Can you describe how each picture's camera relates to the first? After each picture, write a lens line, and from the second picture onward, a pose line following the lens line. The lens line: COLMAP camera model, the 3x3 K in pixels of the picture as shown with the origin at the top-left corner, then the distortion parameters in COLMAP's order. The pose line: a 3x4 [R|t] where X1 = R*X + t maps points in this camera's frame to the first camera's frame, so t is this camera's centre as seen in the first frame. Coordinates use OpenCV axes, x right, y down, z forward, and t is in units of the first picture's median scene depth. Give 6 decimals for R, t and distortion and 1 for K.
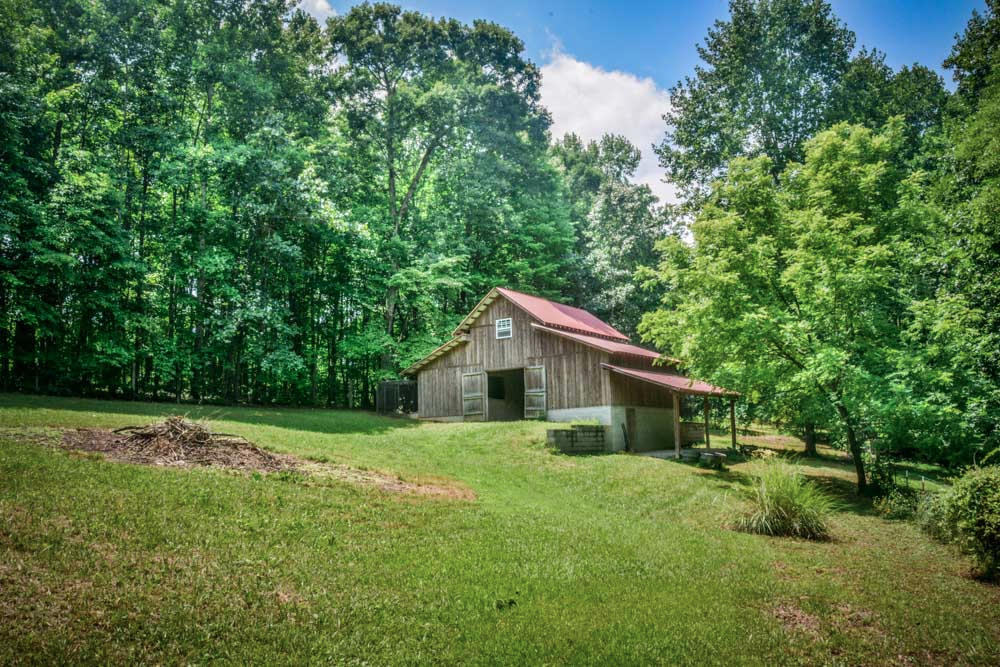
lens RADIAL K [[785.6, 0, 500.0], [0, 785.6, 333.5], [0, 0, 1]] dist [-0.173930, 0.118017]
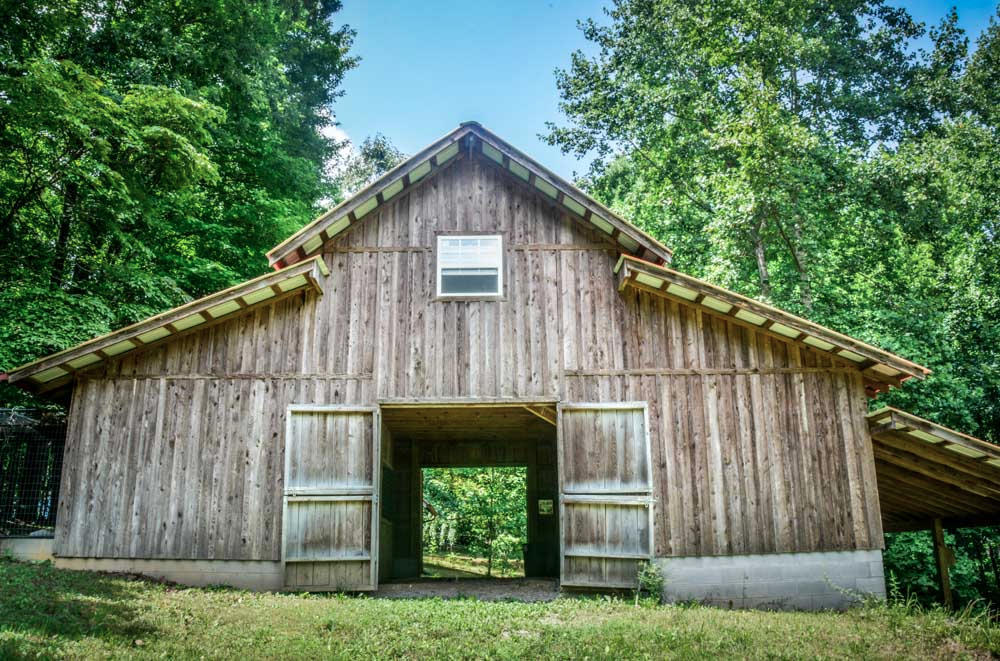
lens RADIAL K [[779.5, 0, 500.0], [0, 779.5, 330.5], [0, 0, 1]] dist [-0.171245, 0.103970]
pose [[0.806007, 0.188788, 0.560992, -0.147605], [-0.099966, 0.977574, -0.185352, 0.071459], [-0.583404, 0.093315, 0.806804, 0.780463]]
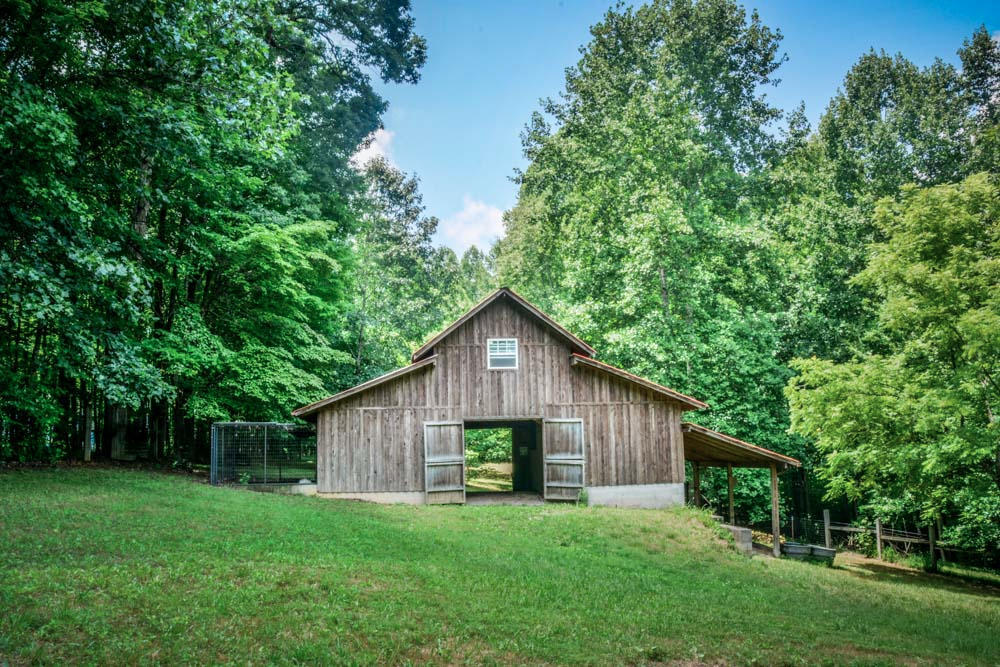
lens RADIAL K [[785.6, 0, 500.0], [0, 785.6, 333.5], [0, 0, 1]] dist [-0.173930, 0.118017]
pose [[0.751800, 0.112982, 0.649640, -0.415337], [-0.097031, 0.993442, -0.060485, 0.016025], [-0.652213, -0.017562, 0.757832, 0.539841]]
